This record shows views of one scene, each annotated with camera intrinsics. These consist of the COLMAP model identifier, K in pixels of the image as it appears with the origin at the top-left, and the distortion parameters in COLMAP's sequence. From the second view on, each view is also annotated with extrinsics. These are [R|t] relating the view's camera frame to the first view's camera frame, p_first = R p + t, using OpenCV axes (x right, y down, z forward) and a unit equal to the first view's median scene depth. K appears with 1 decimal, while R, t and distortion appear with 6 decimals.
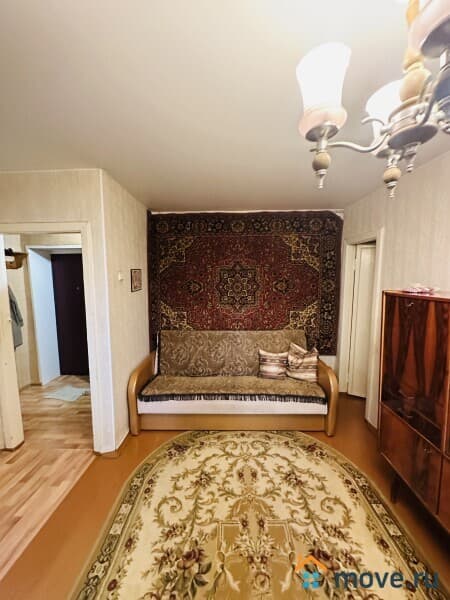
lens RADIAL K [[238.1, 0, 224.4], [0, 238.1, 300.3], [0, 0, 1]] dist [-0.001916, 0.000085]
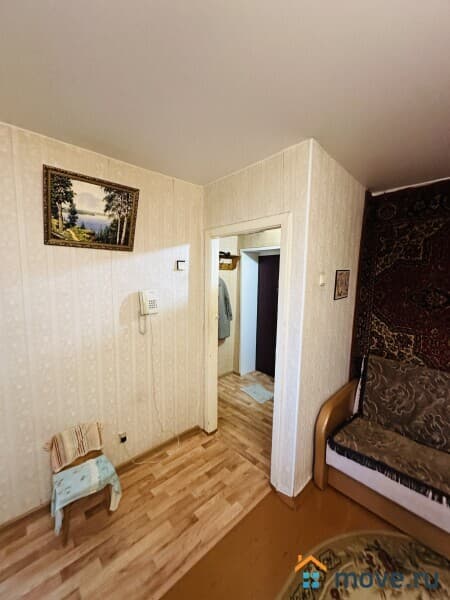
lens RADIAL K [[238.1, 0, 224.5], [0, 238.1, 298.9], [0, 0, 1]] dist [-0.001916, 0.000085]
pose [[0.704505, 0.085557, -0.704523, -0.111865], [-0.092890, 0.995283, 0.027980, -0.031314], [0.703594, 0.045732, 0.709129, 0.236514]]
